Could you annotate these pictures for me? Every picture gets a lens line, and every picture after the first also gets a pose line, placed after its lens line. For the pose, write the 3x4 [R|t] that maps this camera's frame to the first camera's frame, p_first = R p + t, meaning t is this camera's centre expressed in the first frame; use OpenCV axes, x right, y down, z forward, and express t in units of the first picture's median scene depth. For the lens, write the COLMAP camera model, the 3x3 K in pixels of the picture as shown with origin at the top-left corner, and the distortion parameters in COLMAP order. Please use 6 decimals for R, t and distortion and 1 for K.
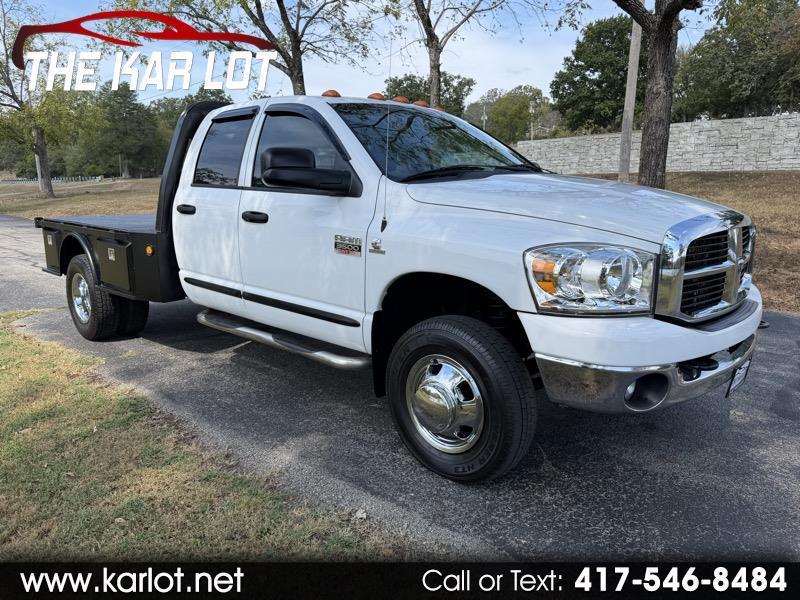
lens RADIAL K [[571.0, 0, 400.3], [0, 571.0, 301.6], [0, 0, 1]] dist [0.037934, -0.040267]
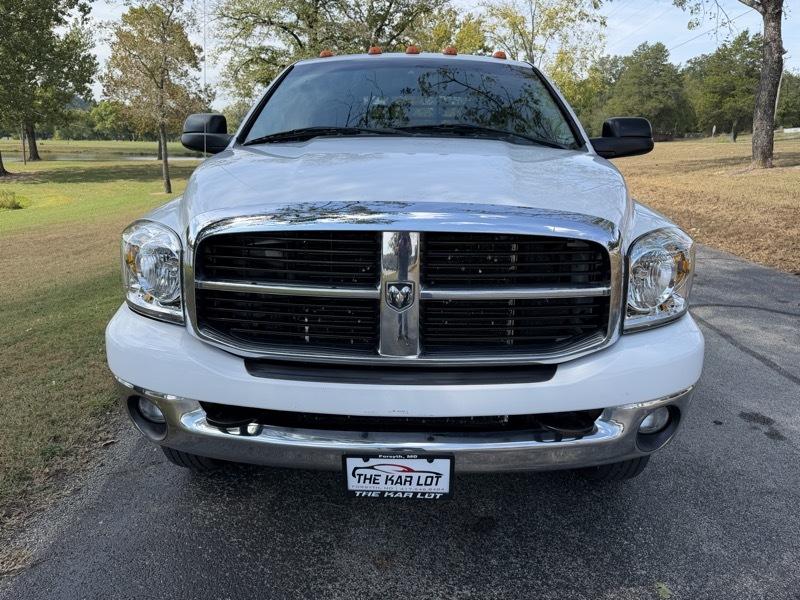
lens RADIAL K [[571.0, 0, 399.0], [0, 571.0, 298.5], [0, 0, 1]] dist [0.037934, -0.040267]
pose [[0.661460, 0.195561, -0.724035, 0.730363], [-0.156094, 0.980162, 0.122138, -0.088000], [0.733557, 0.032228, 0.678864, 0.448519]]
